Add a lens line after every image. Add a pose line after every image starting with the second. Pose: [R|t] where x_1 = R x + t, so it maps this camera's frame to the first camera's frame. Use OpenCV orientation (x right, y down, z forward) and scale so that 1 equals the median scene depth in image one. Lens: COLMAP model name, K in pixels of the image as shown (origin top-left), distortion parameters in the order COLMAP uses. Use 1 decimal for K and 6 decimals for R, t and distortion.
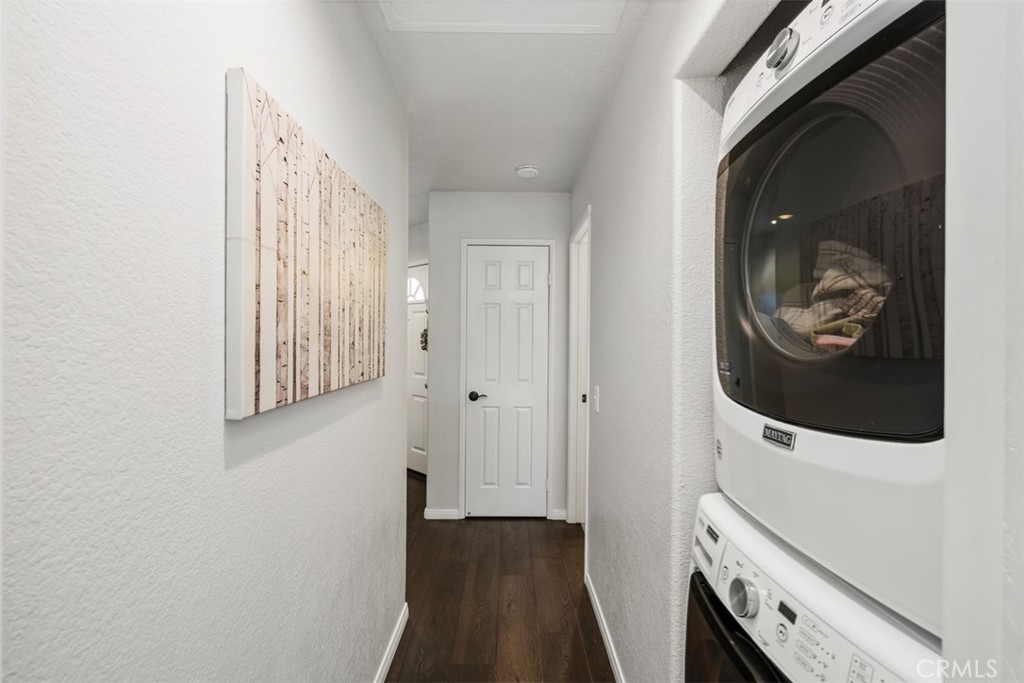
lens RADIAL K [[451.3, 0, 515.8], [0, 451.3, 336.6], [0, 0, 1]] dist [0.000800, -0.000449]
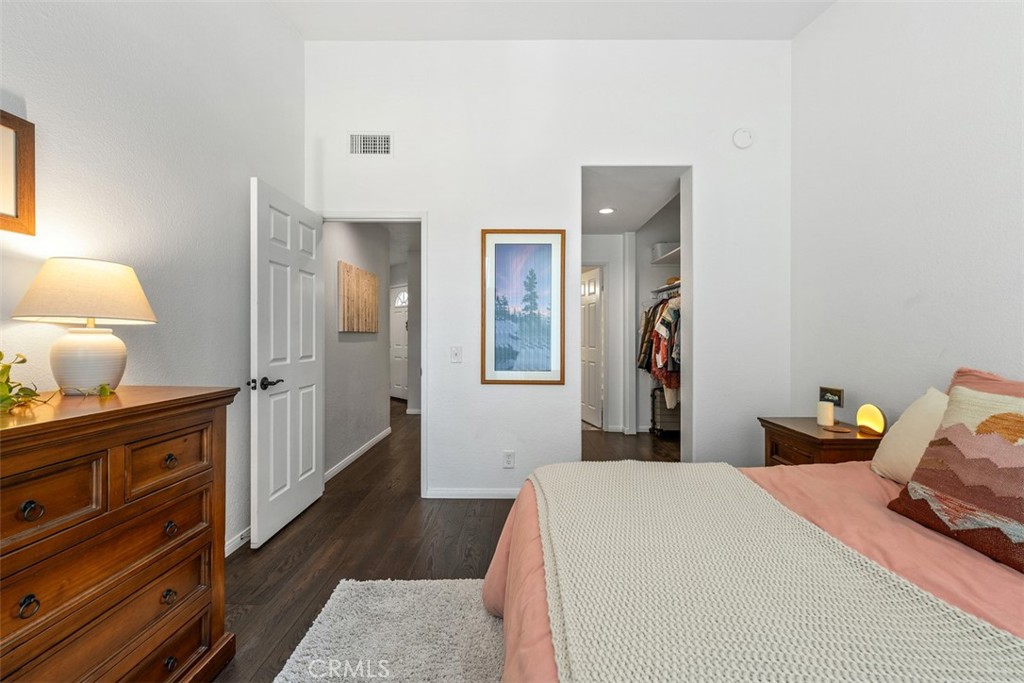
lens RADIAL K [[410.7, 0, 513.7], [0, 410.7, 335.0], [0, 0, 1]] dist [0.000096, -0.000183]
pose [[0.999696, -0.003195, -0.024452, 1.195949], [0.003173, 0.999995, -0.000929, 0.195755], [0.024454, 0.000851, 0.999701, -2.975917]]
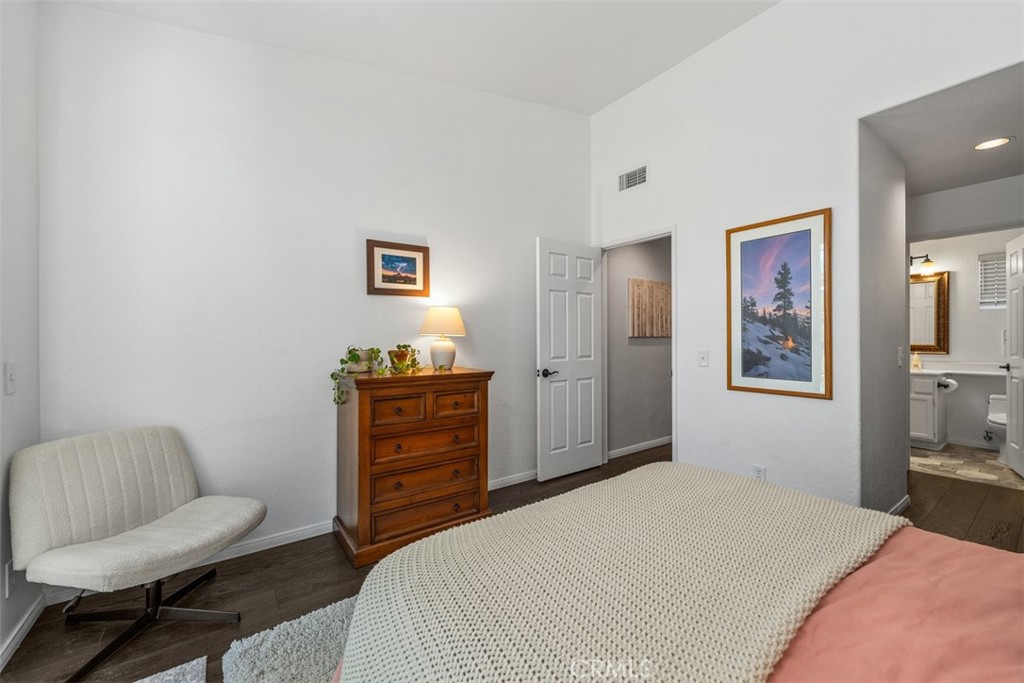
lens RADIAL K [[410.7, 0, 513.7], [0, 410.7, 335.0], [0, 0, 1]] dist [0.000096, -0.000183]
pose [[0.571668, -0.018783, -0.820270, 2.526783], [0.010016, 0.999823, -0.015914, 0.195088], [0.820424, 0.000882, 0.571755, -2.874131]]
